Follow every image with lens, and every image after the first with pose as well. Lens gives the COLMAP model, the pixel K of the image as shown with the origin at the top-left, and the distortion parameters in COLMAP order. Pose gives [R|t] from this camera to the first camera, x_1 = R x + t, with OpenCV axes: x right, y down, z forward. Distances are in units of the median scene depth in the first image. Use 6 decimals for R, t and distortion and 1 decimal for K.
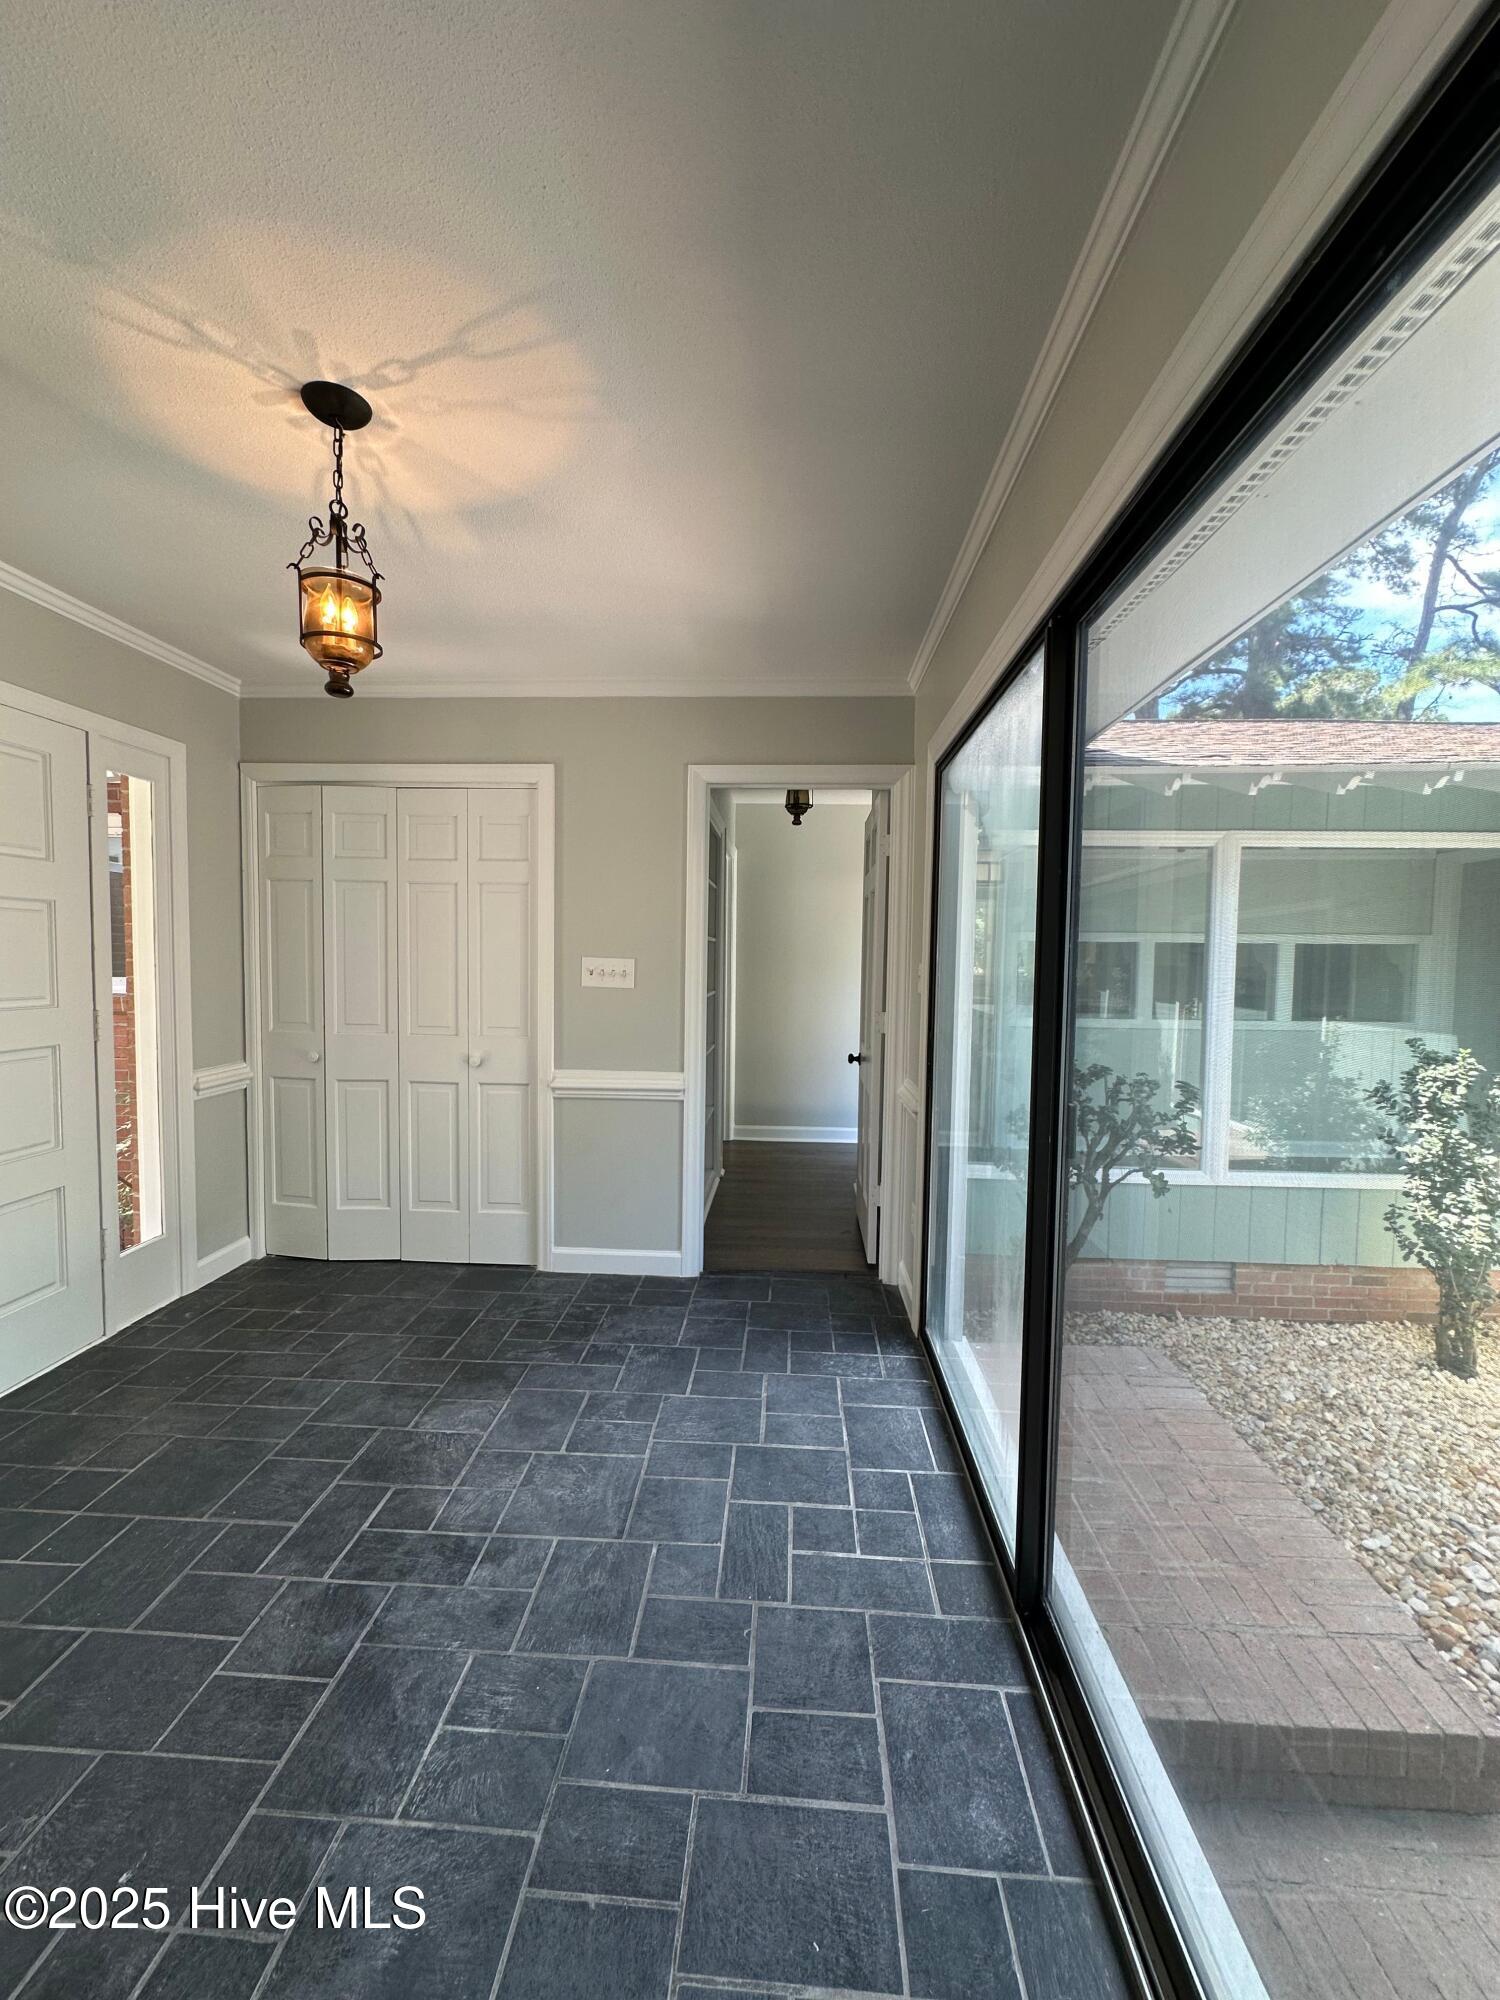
lens RADIAL K [[797.7, 0, 744.1], [0, 797.7, 999.8], [0, 0, 1]] dist [-0.006950, 0.000021]
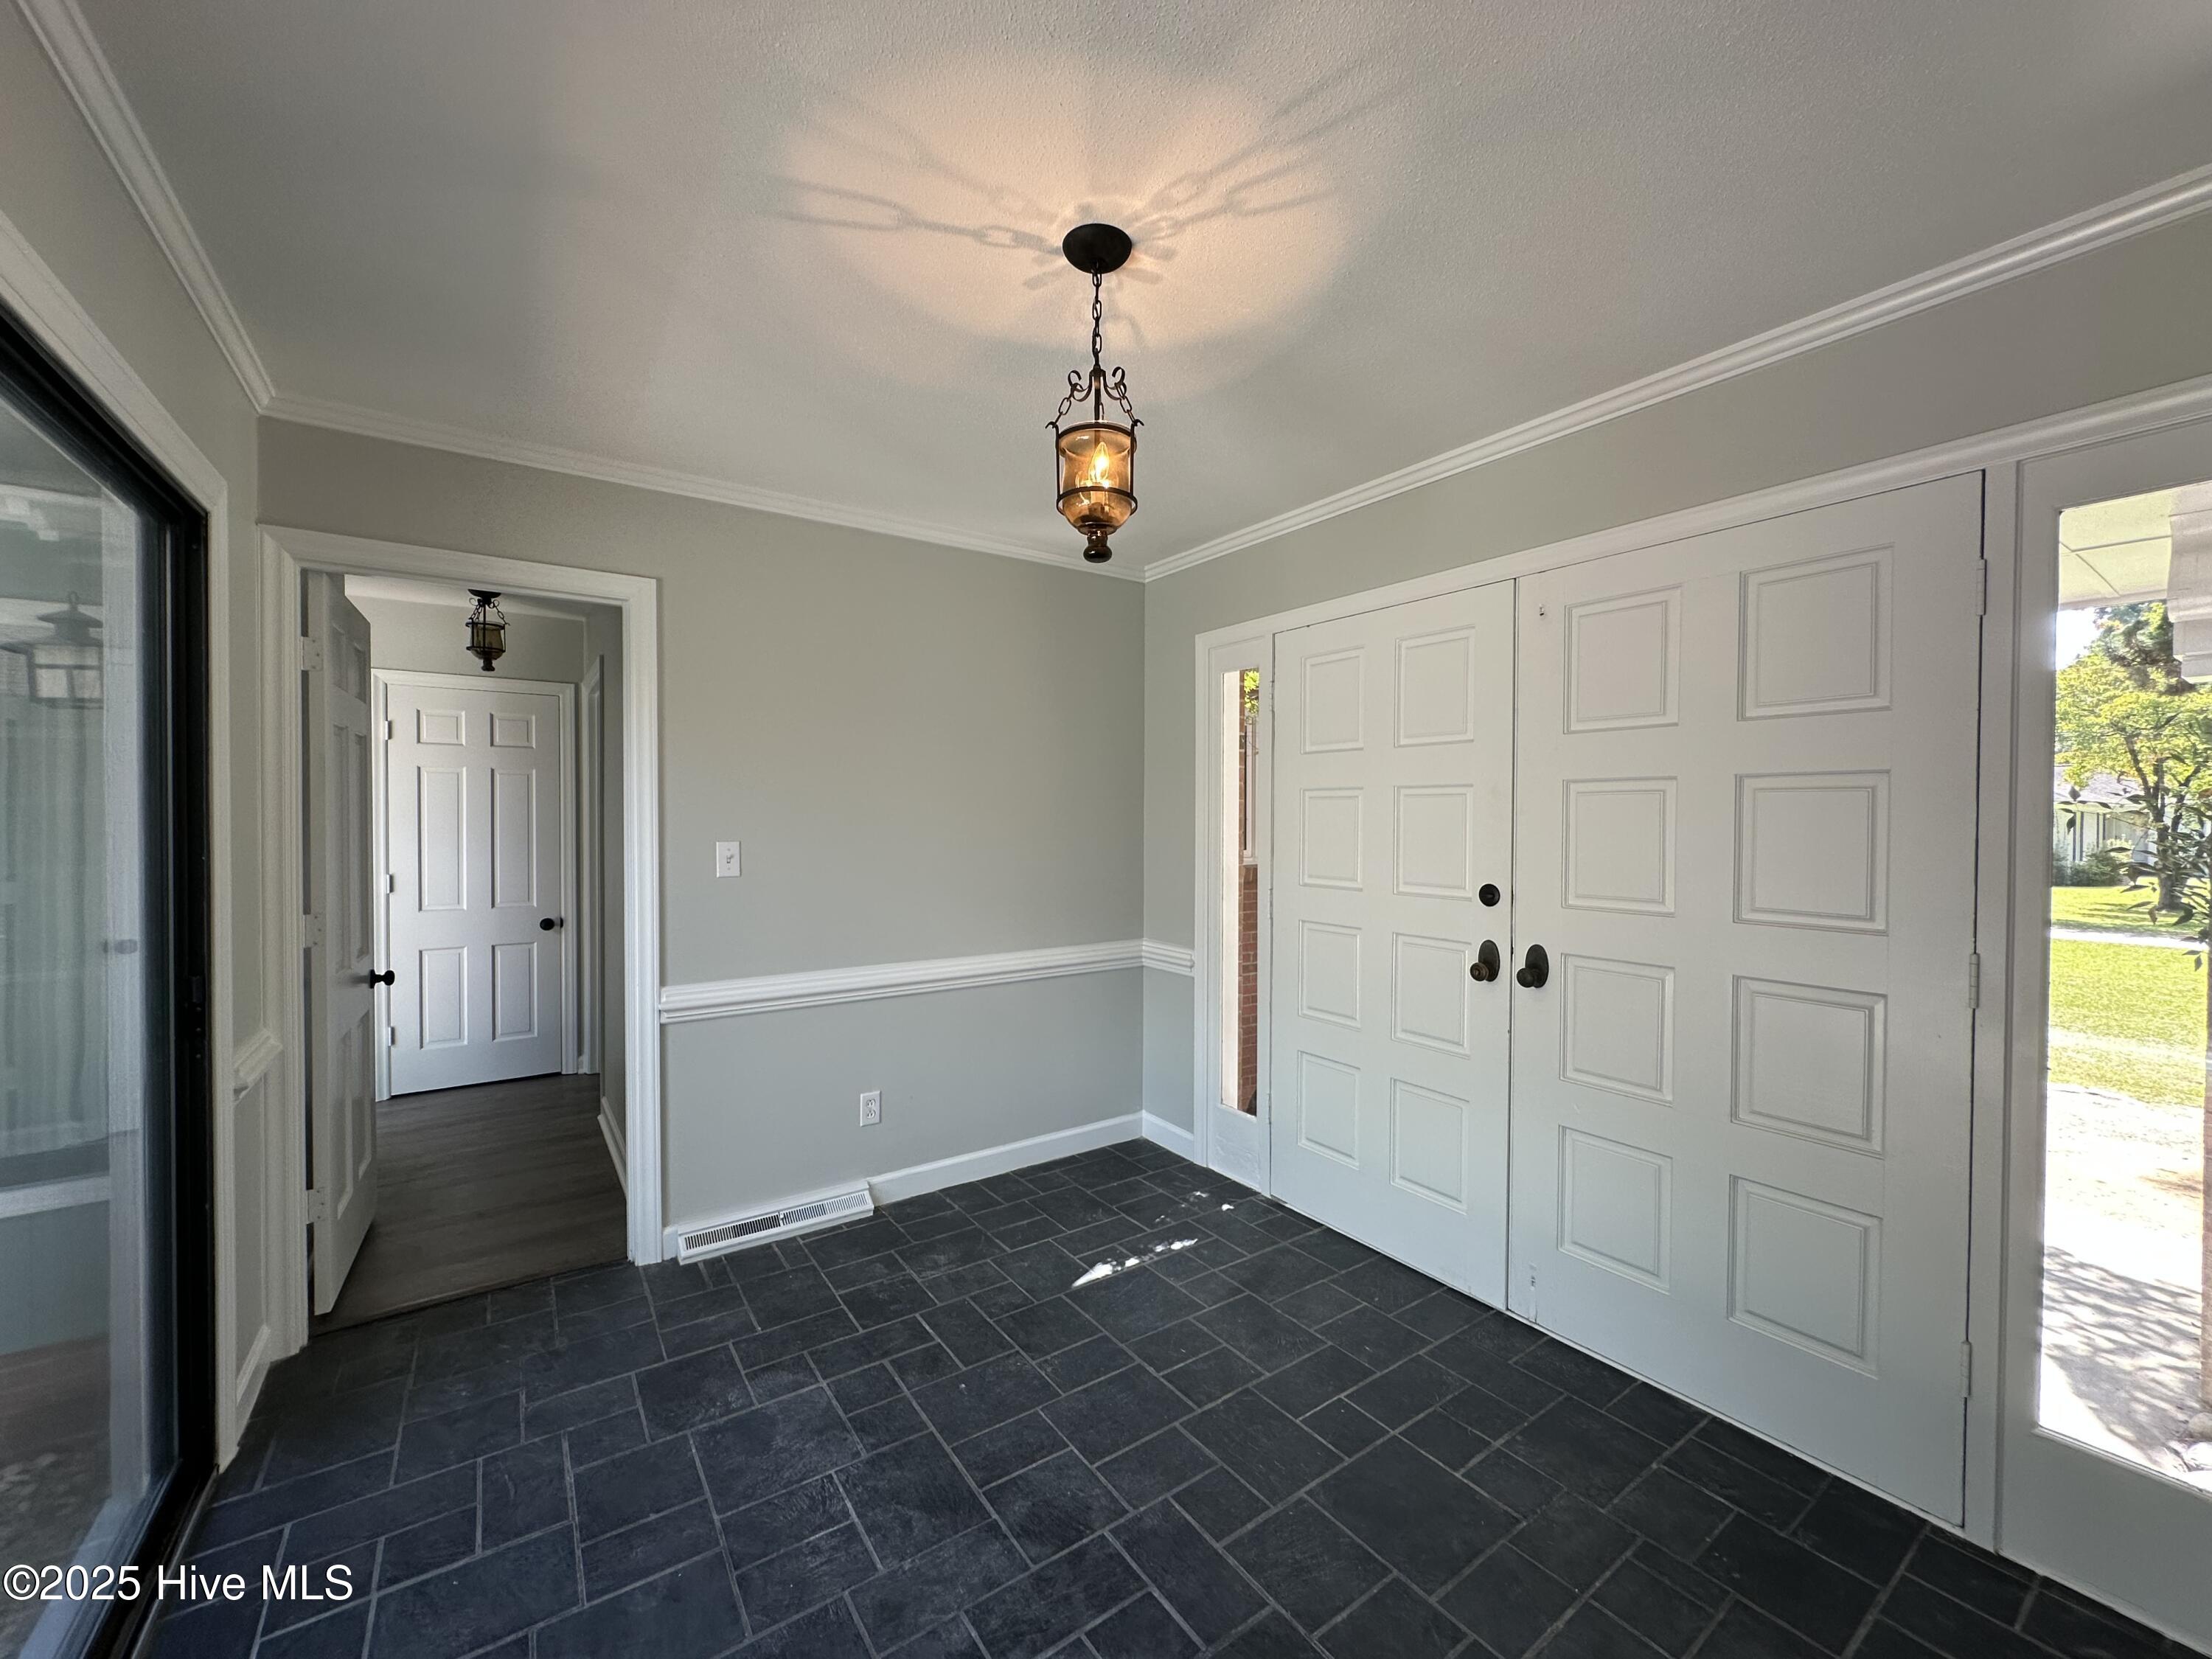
lens RADIAL K [[882.3, 0, 1099.8], [0, 882.3, 828.3], [0, 0, 1]] dist [-0.006950, 0.000021]
pose [[-0.785958, -0.008656, -0.618220, 0.047675], [-0.048483, 0.997686, 0.047669, -0.054987], [0.616376, 0.067439, -0.784559, 0.813015]]
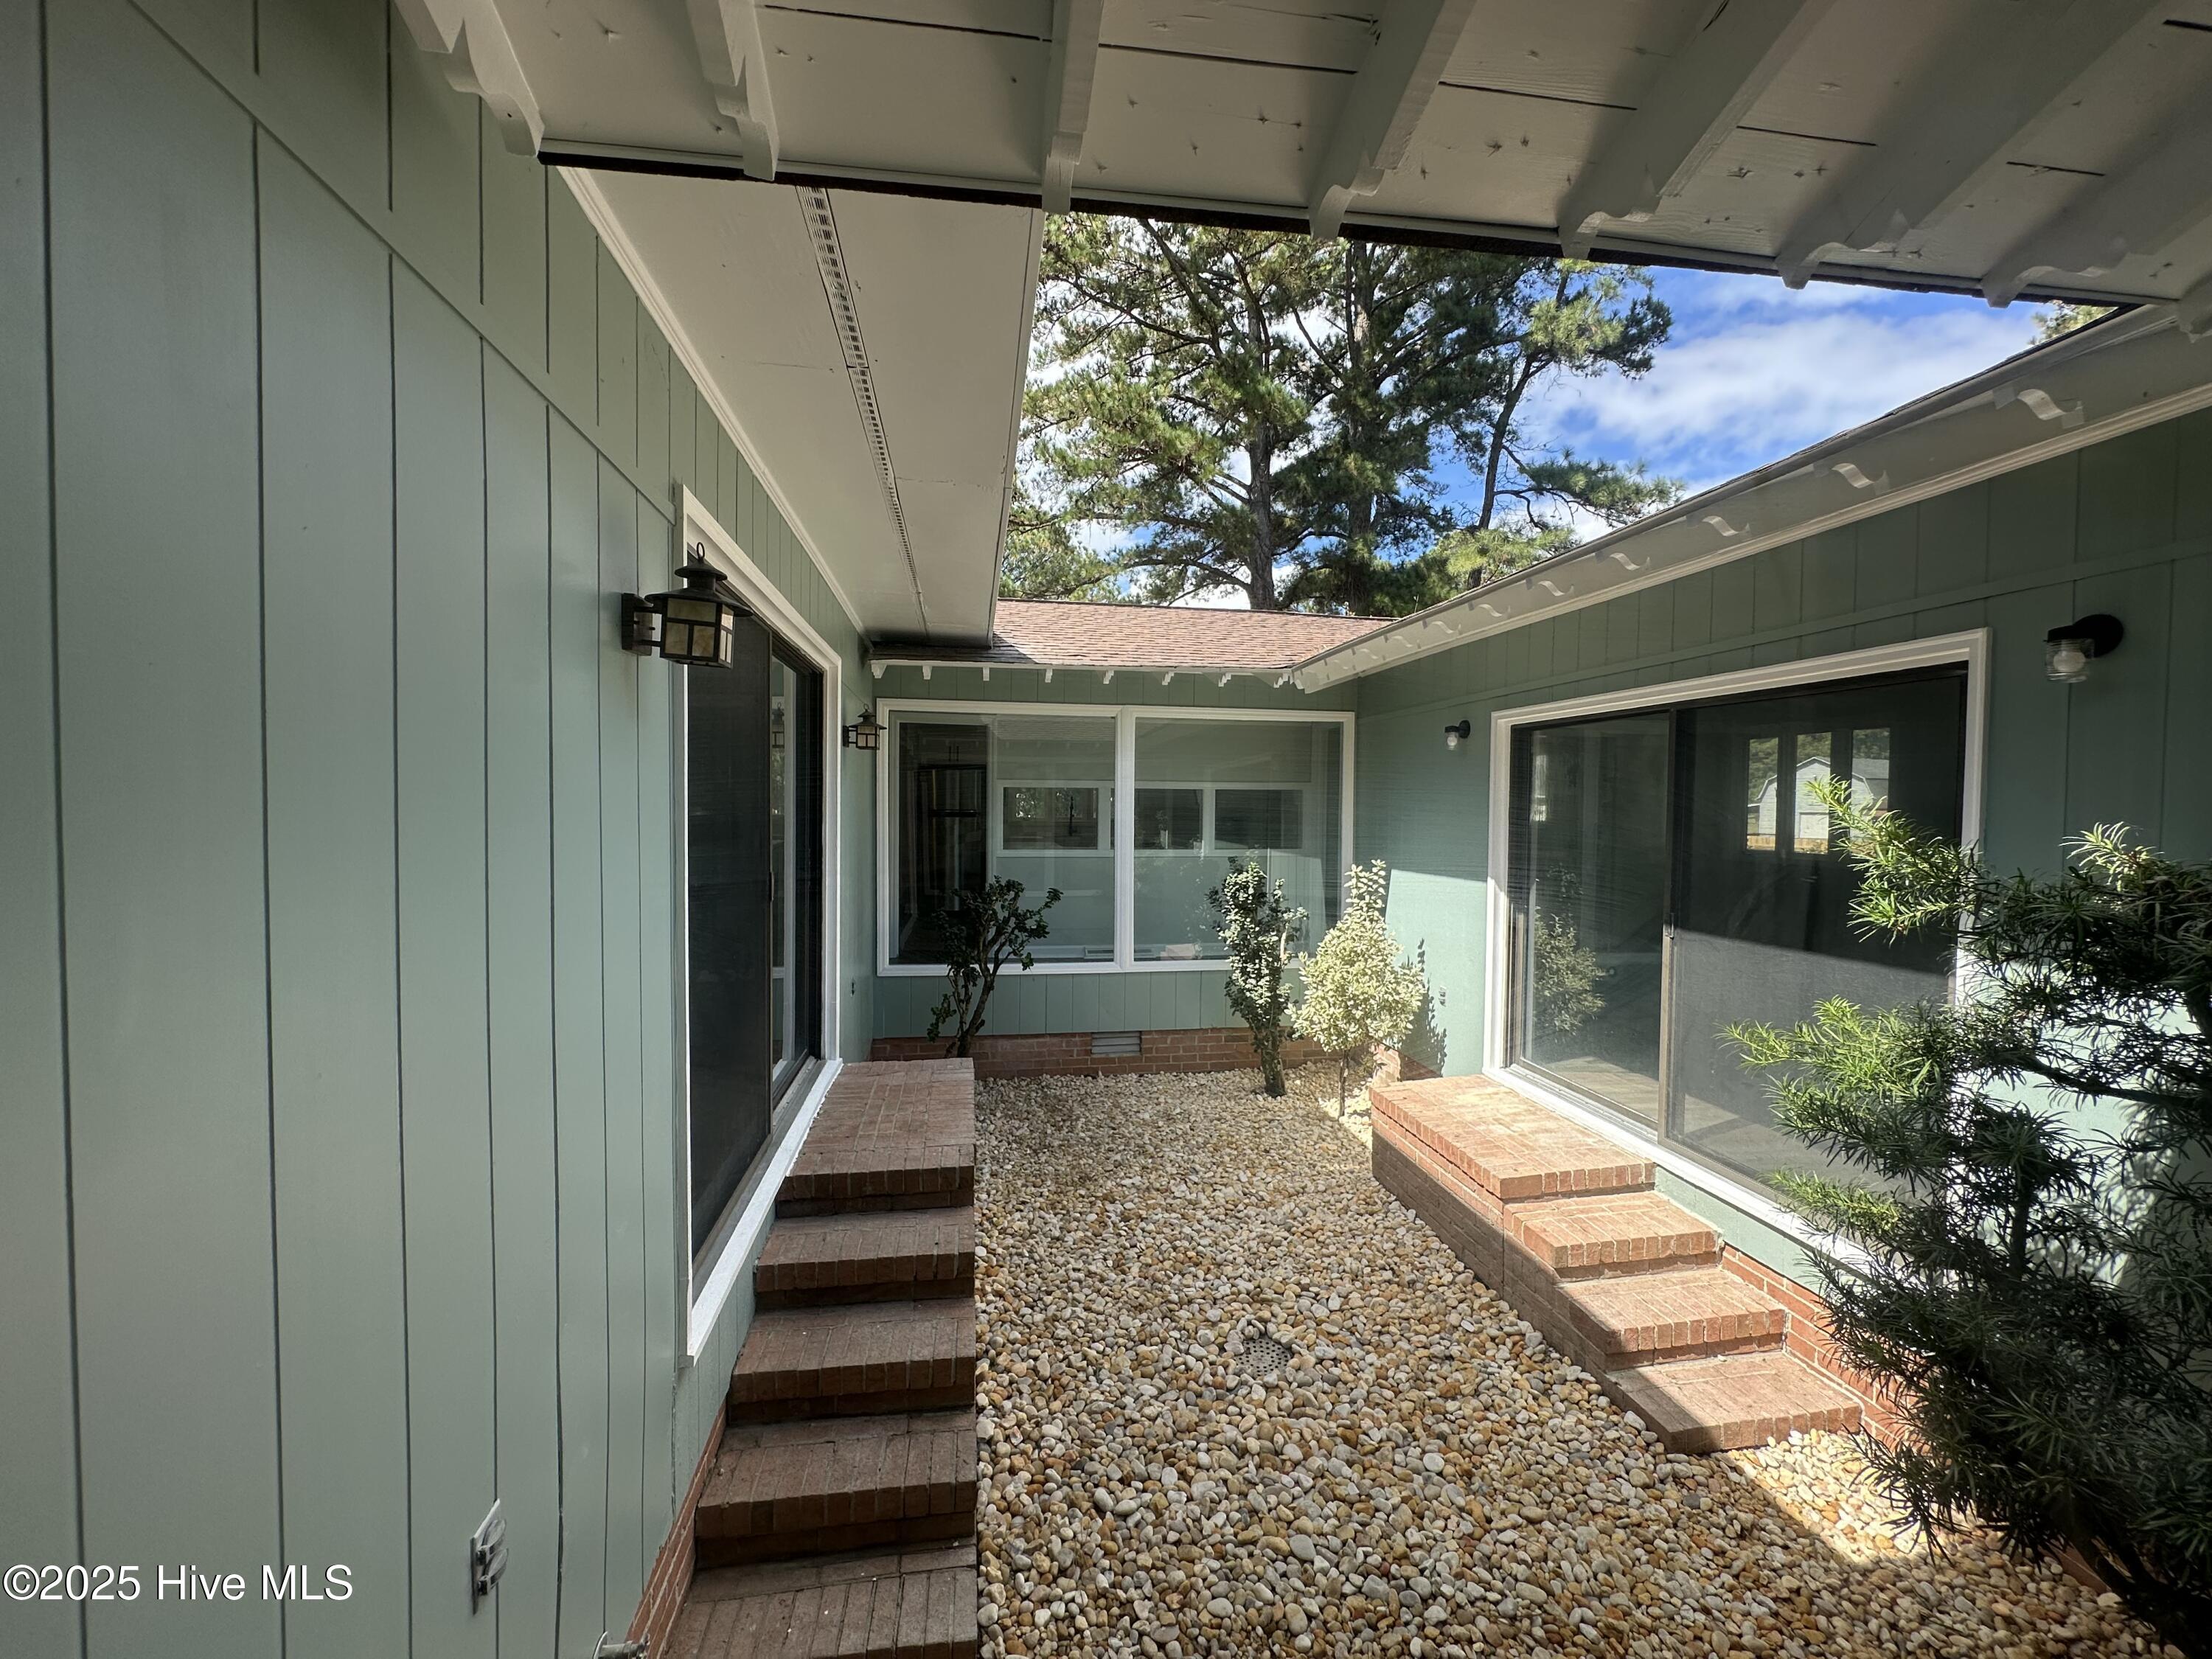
lens RADIAL K [[882.3, 0, 1099.8], [0, 882.3, 828.3], [0, 0, 1]] dist [-0.006950, 0.000021]
pose [[0.978344, -0.009940, 0.206748, 0.322475], [0.015208, 0.999599, -0.023904, 0.036390], [-0.206428, 0.026531, 0.978102, -0.546454]]
